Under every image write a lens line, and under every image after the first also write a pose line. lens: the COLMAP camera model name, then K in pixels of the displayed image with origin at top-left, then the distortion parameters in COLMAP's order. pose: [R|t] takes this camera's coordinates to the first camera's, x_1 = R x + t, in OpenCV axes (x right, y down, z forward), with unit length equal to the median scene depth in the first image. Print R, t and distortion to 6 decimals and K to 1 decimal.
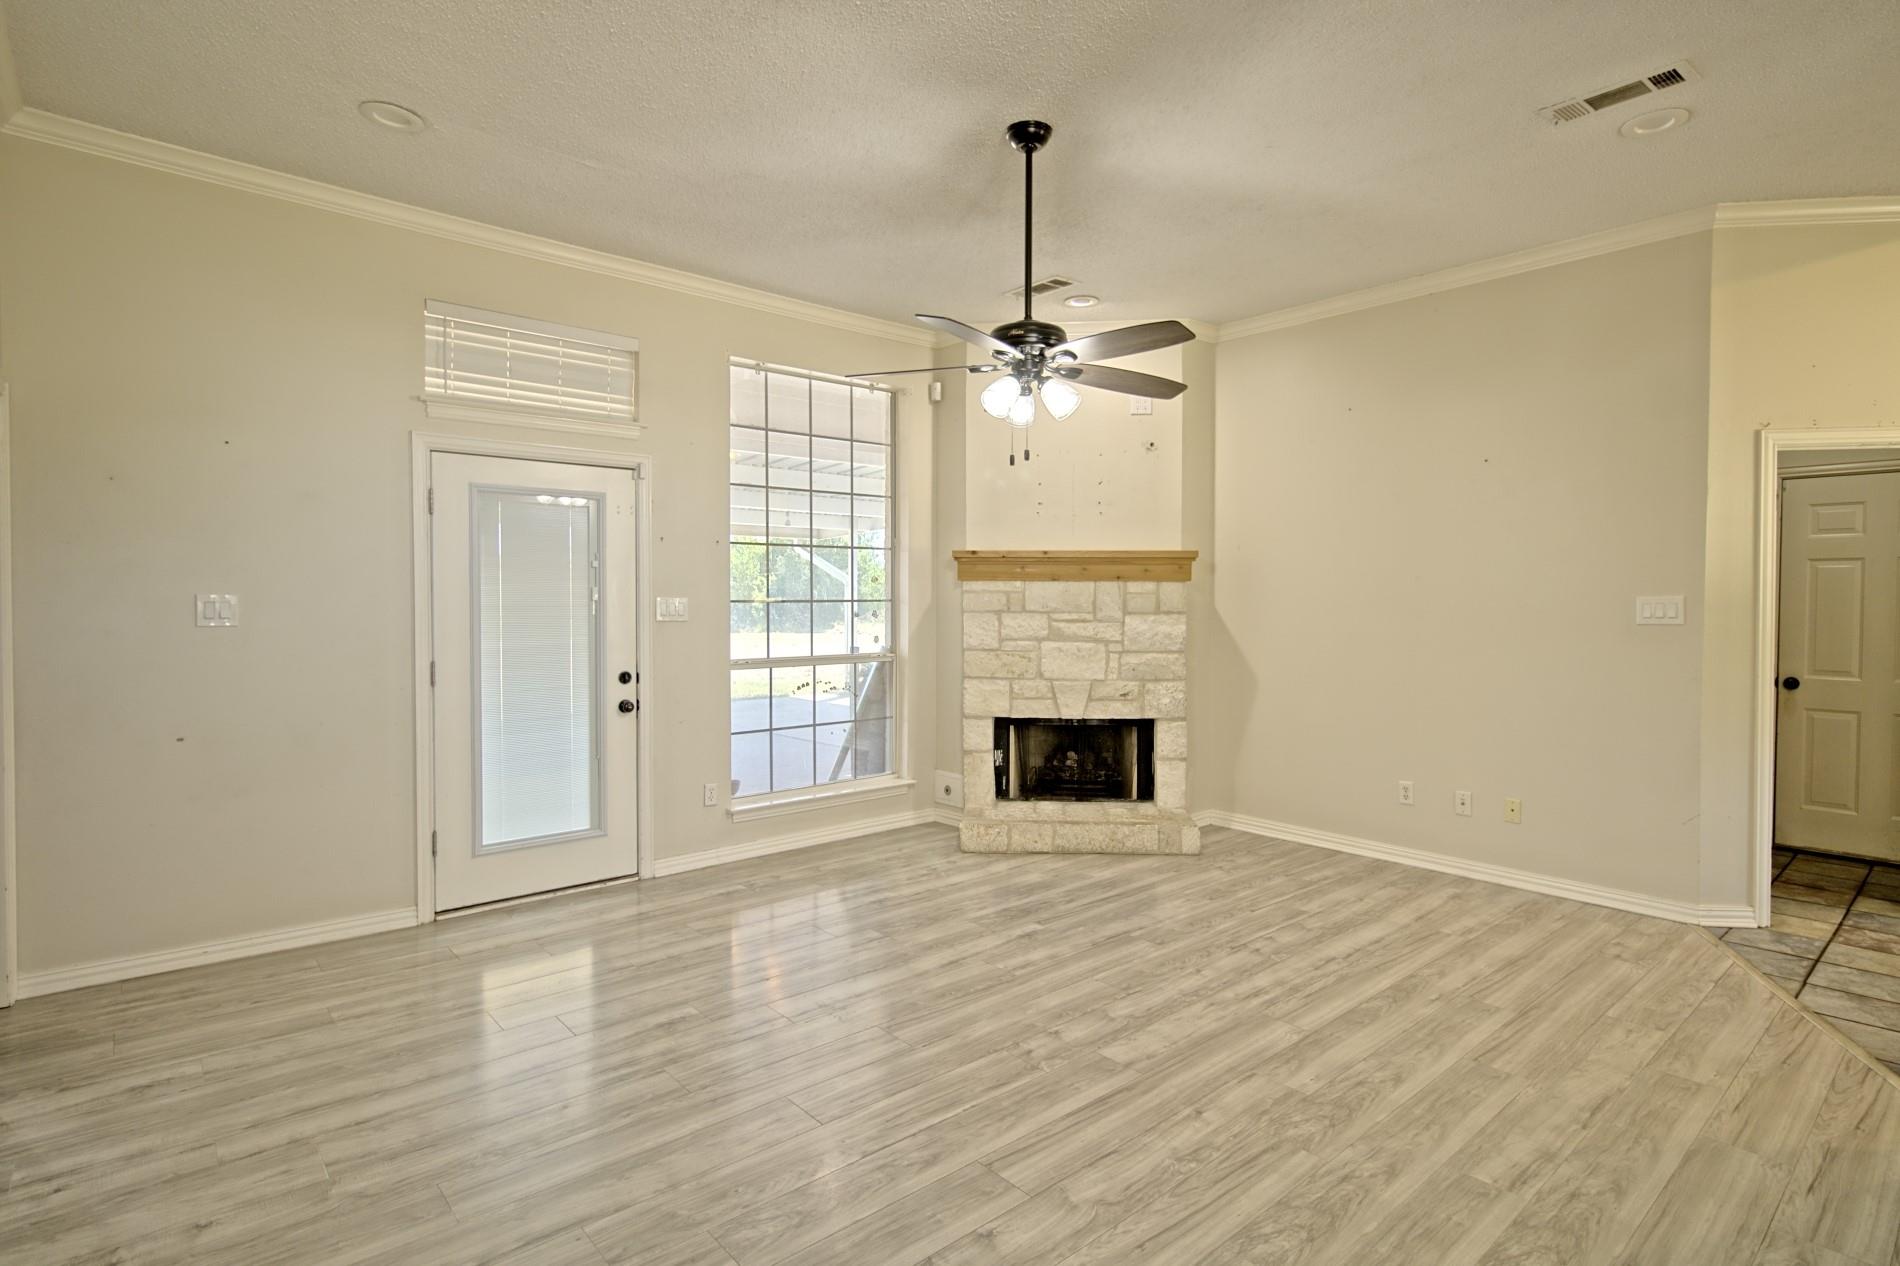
lens RADIAL K [[963.3, 0, 987.9], [0, 963.3, 630.9], [0, 0, 1]] dist [0.001452, 0.000100]
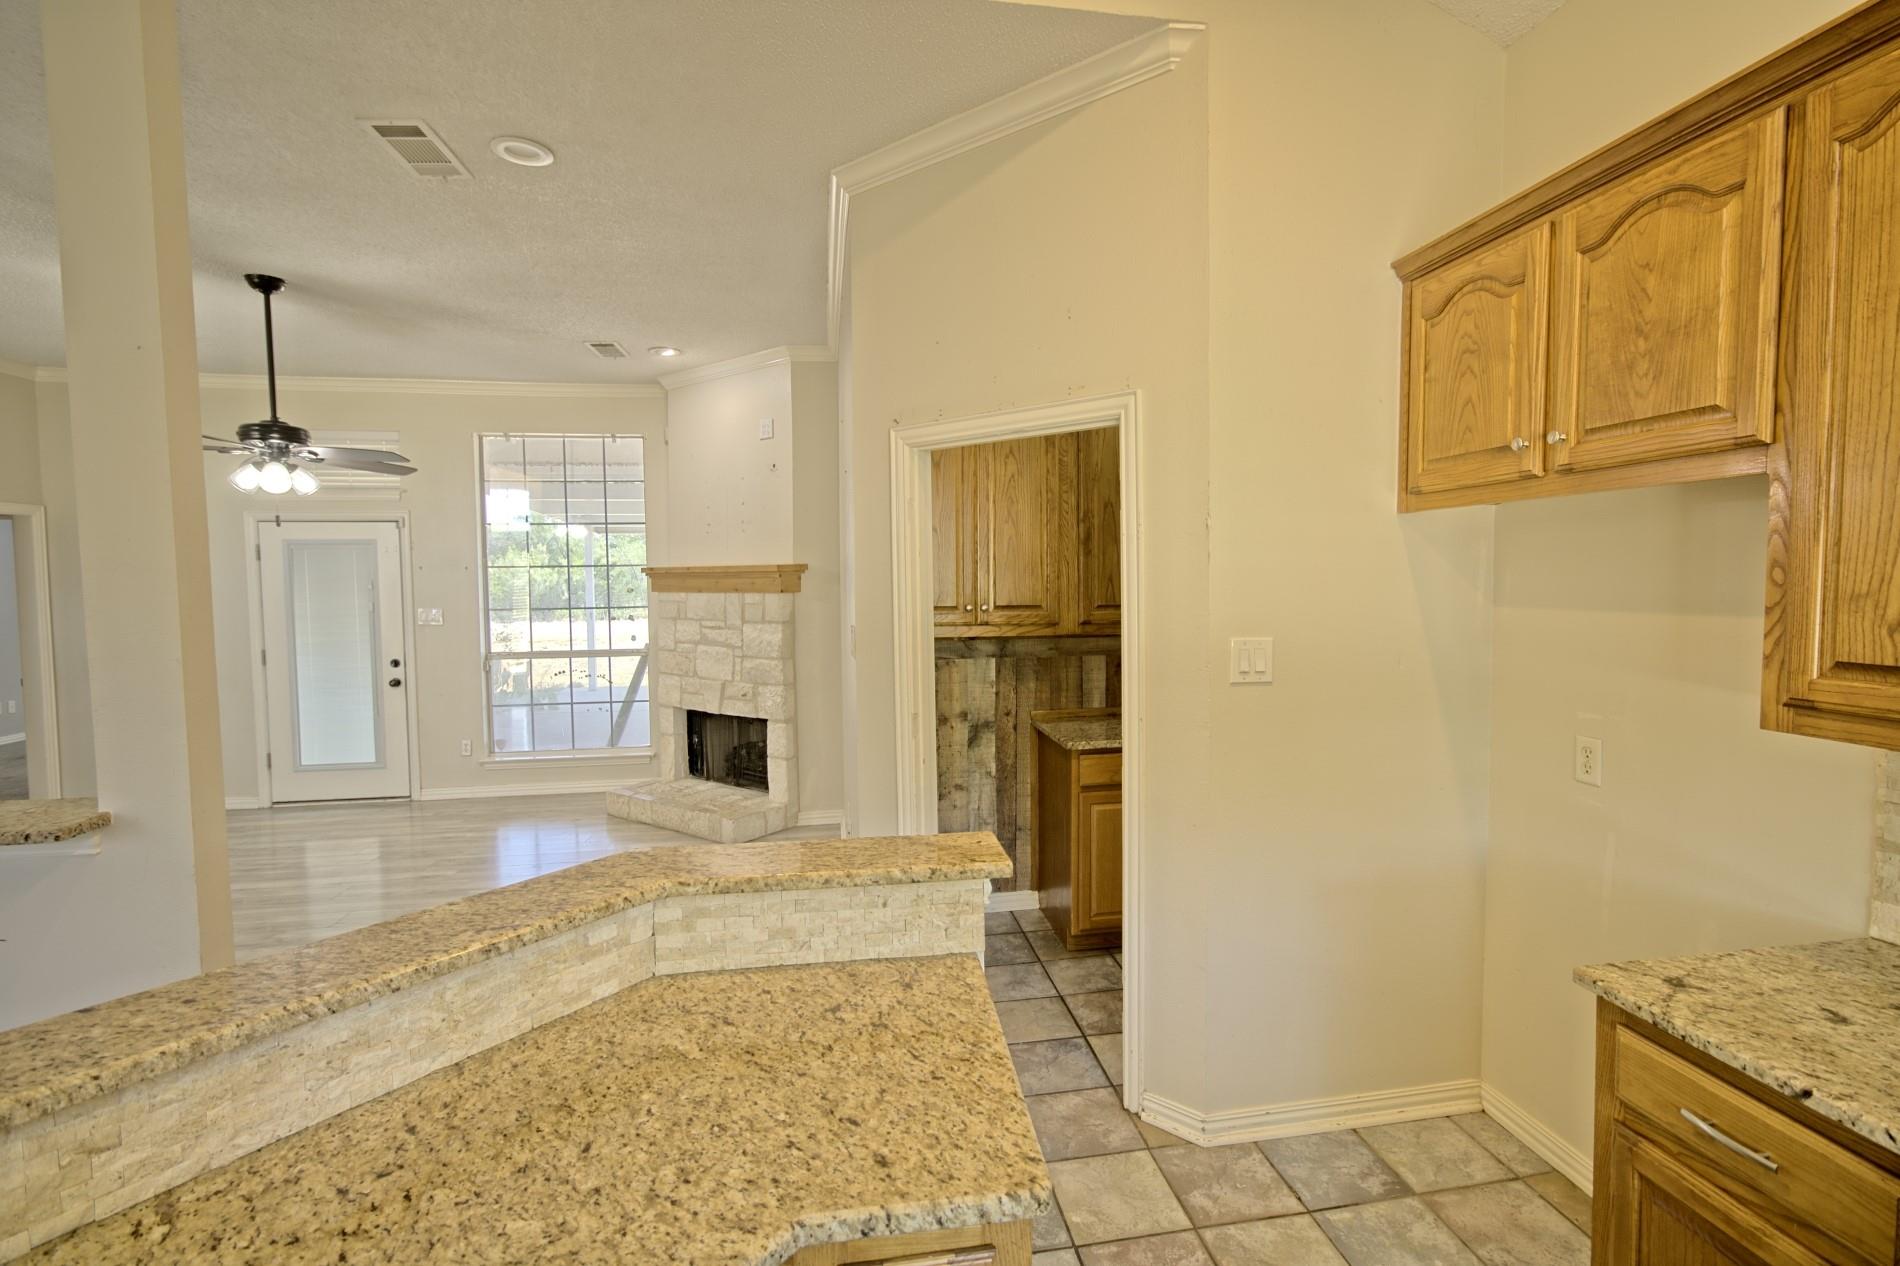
lens RADIAL K [[887.0, 0, 959.9], [0, 887.0, 632.6], [0, 0, 1]] dist [-0.003448, 0.000531]
pose [[0.838221, 0.025014, -0.544757, 1.015684], [-0.007567, 0.999385, 0.034246, -0.047973], [0.545278, -0.024583, 0.837895, 0.314795]]
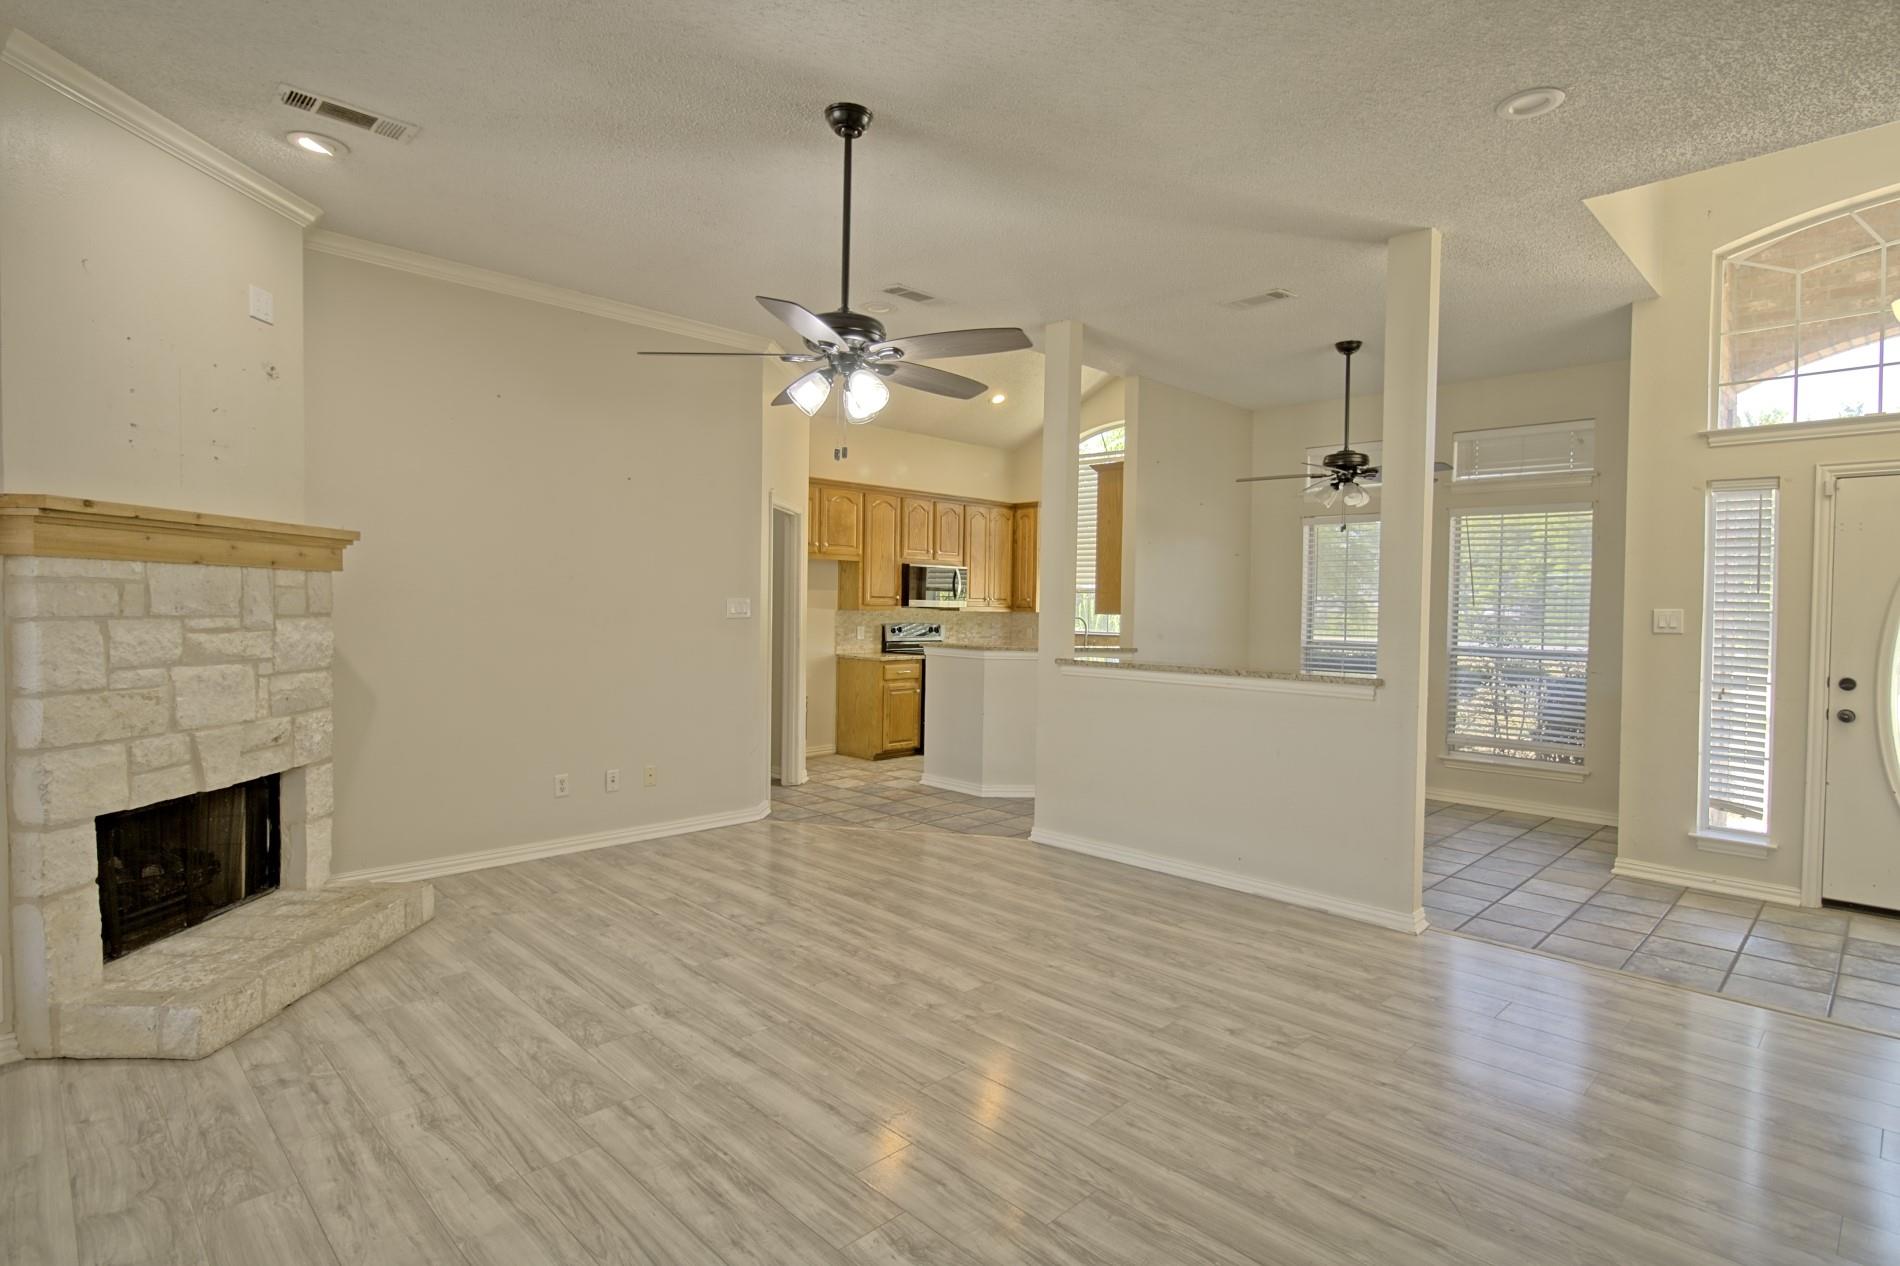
lens RADIAL K [[963.3, 0, 957.9], [0, 963.3, 621.2], [0, 0, 1]] dist [0.001452, 0.000100]
pose [[-0.050477, -0.021656, 0.998490, -0.617804], [0.020118, 0.999540, 0.022696, -0.023077], [-0.998523, 0.021233, -0.050019, 0.626308]]
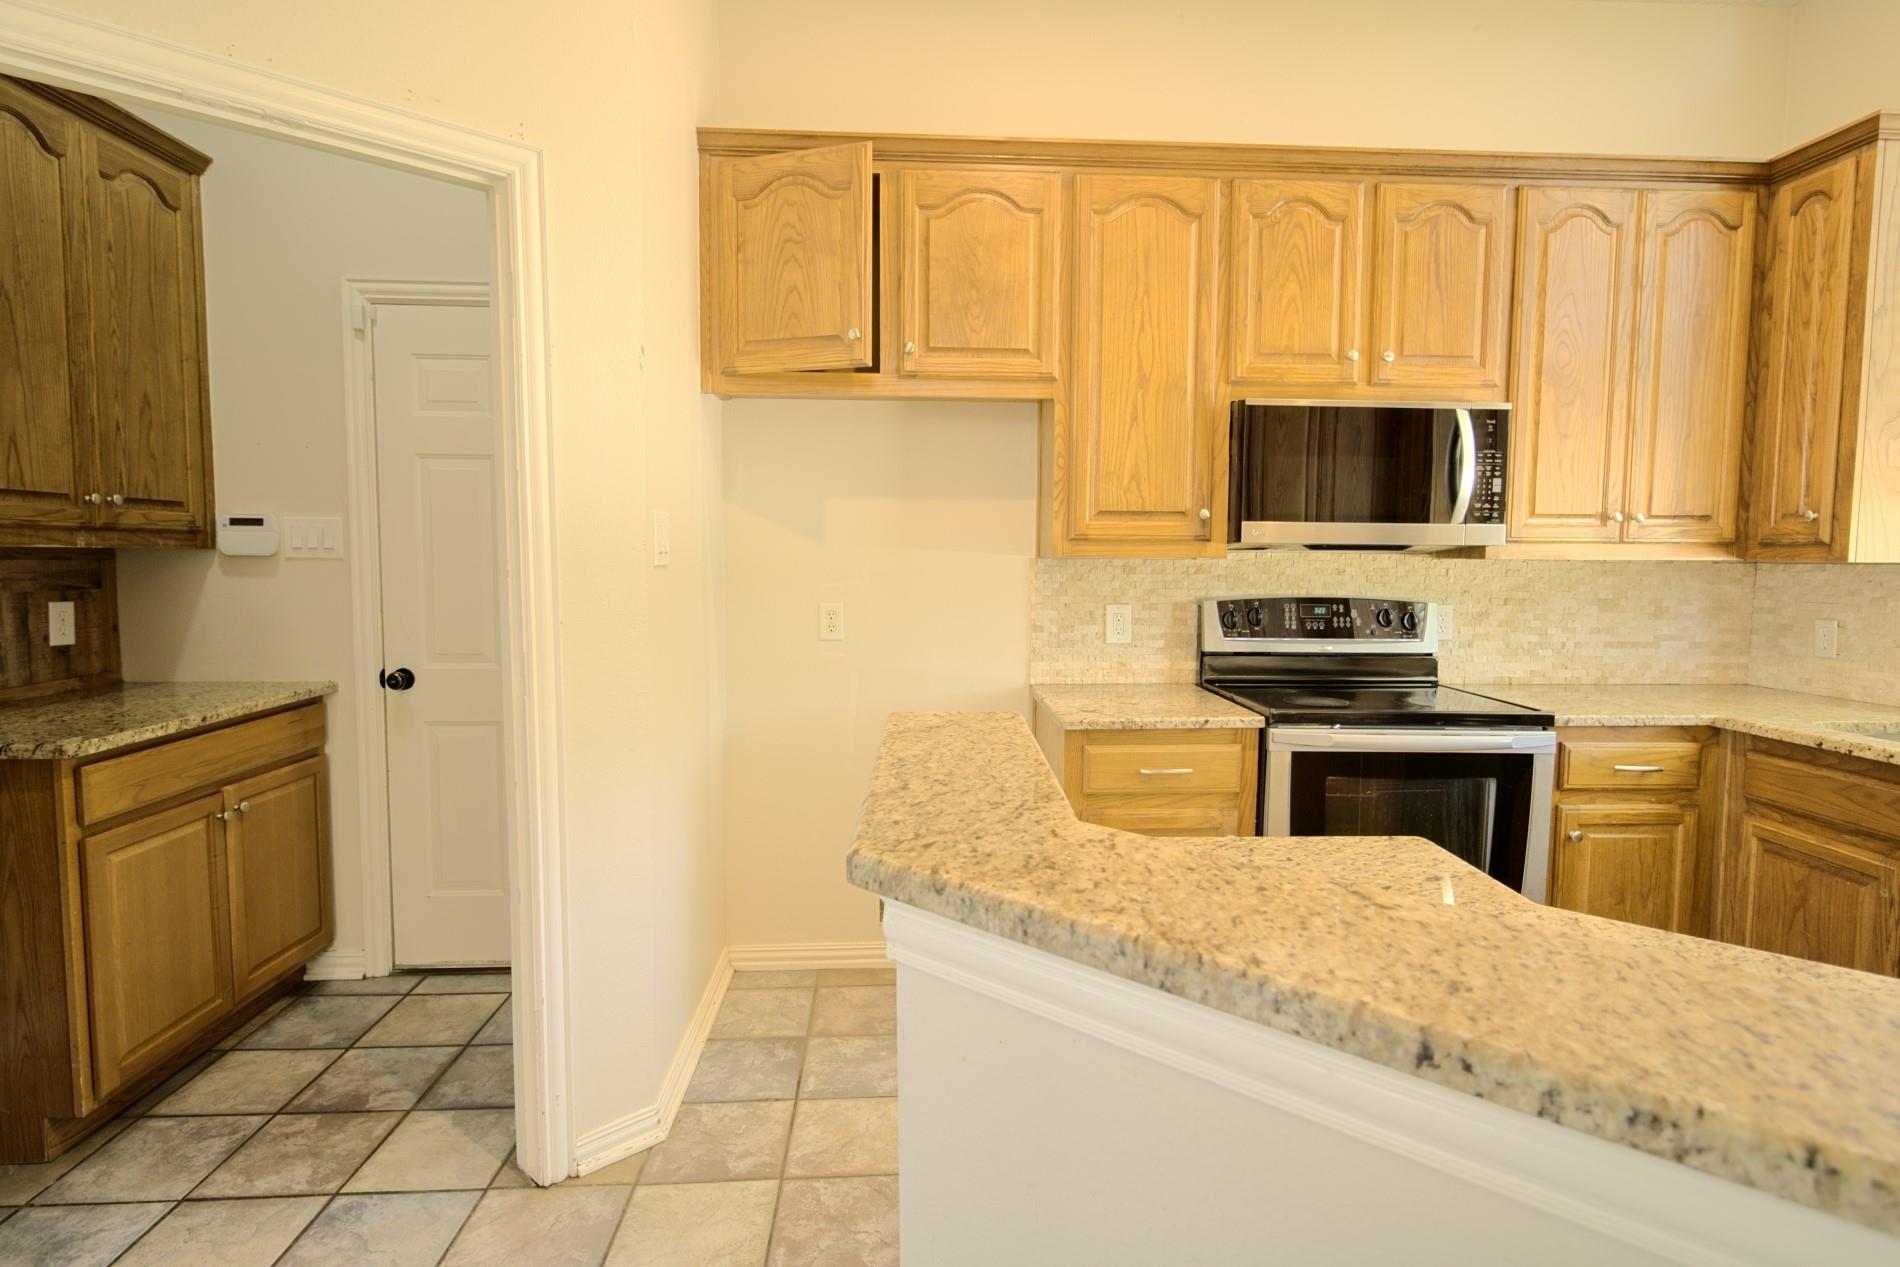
lens RADIAL K [[963.3, 0, 997.7], [0, 963.3, 626.3], [0, 0, 1]] dist [0.001452, 0.000100]
pose [[0.615243, -0.059908, 0.786058, 0.640323], [0.023163, 0.998052, 0.057936, -0.000324], [-0.787997, -0.017437, 0.615432, 0.410103]]
